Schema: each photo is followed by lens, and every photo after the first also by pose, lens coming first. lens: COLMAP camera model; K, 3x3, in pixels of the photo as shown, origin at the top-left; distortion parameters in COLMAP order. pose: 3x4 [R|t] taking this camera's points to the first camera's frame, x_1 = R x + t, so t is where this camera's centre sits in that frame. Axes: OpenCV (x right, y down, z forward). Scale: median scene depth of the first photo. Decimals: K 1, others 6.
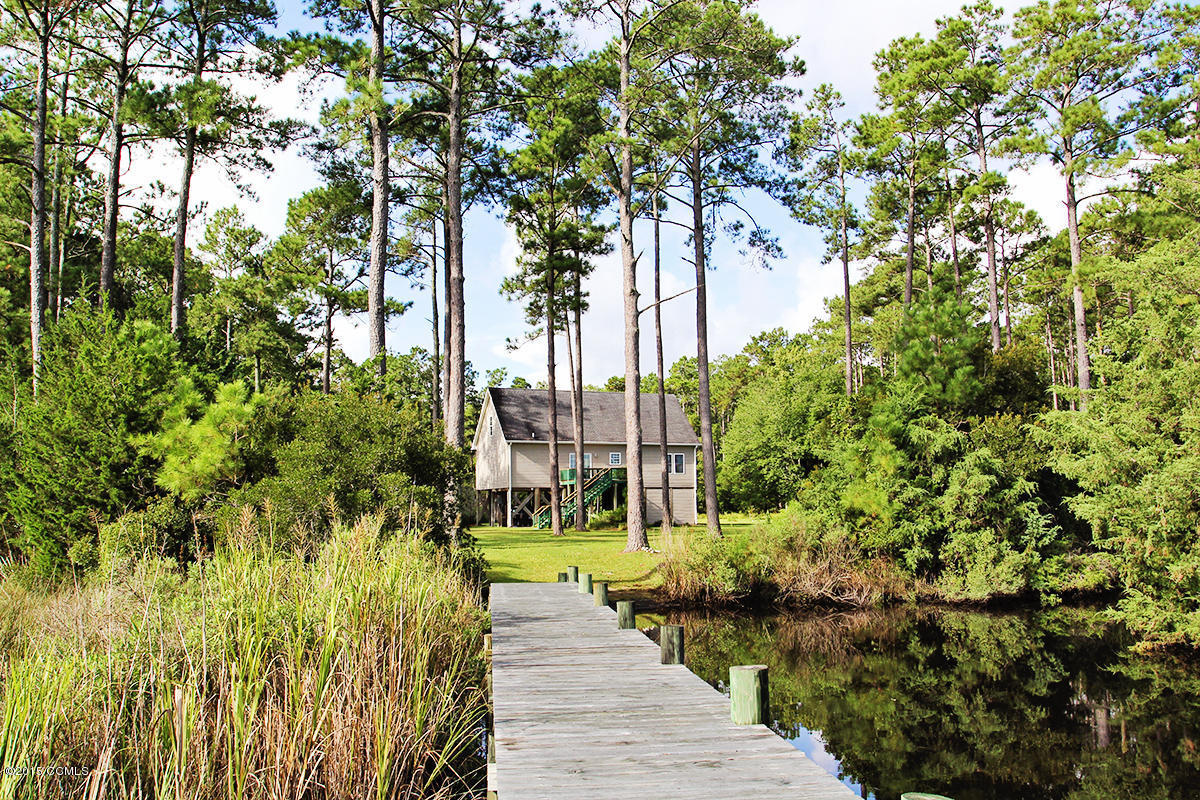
lens RADIAL K [[940.2, 0, 572.2], [0, 940.2, 404.2], [0, 0, 1]] dist [-0.088551, 0.051592]
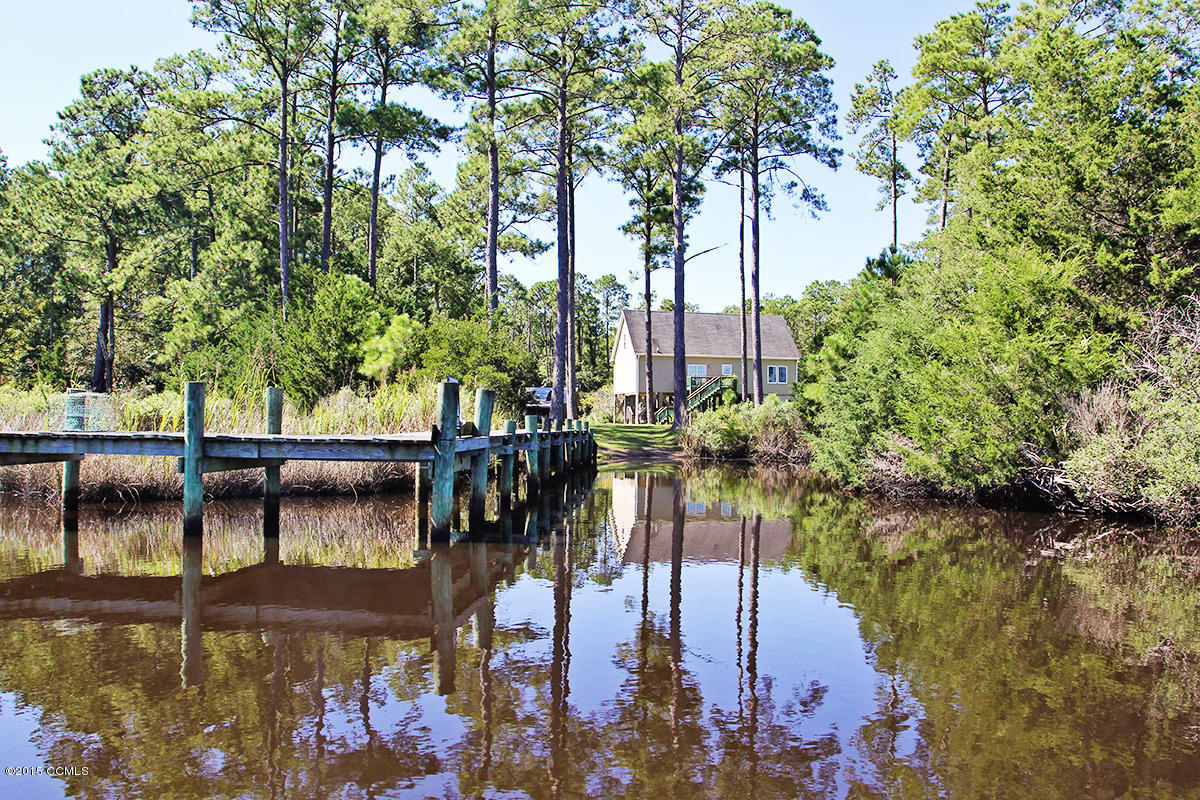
lens RADIAL K [[940.2, 0, 572.2], [0, 940.2, 404.2], [0, 0, 1]] dist [-0.088551, 0.051592]
pose [[0.978787, 0.022948, -0.203593, 0.143409], [-0.005125, 0.996139, 0.087644, -0.004126], [0.204819, -0.084741, 0.975125, -0.301973]]
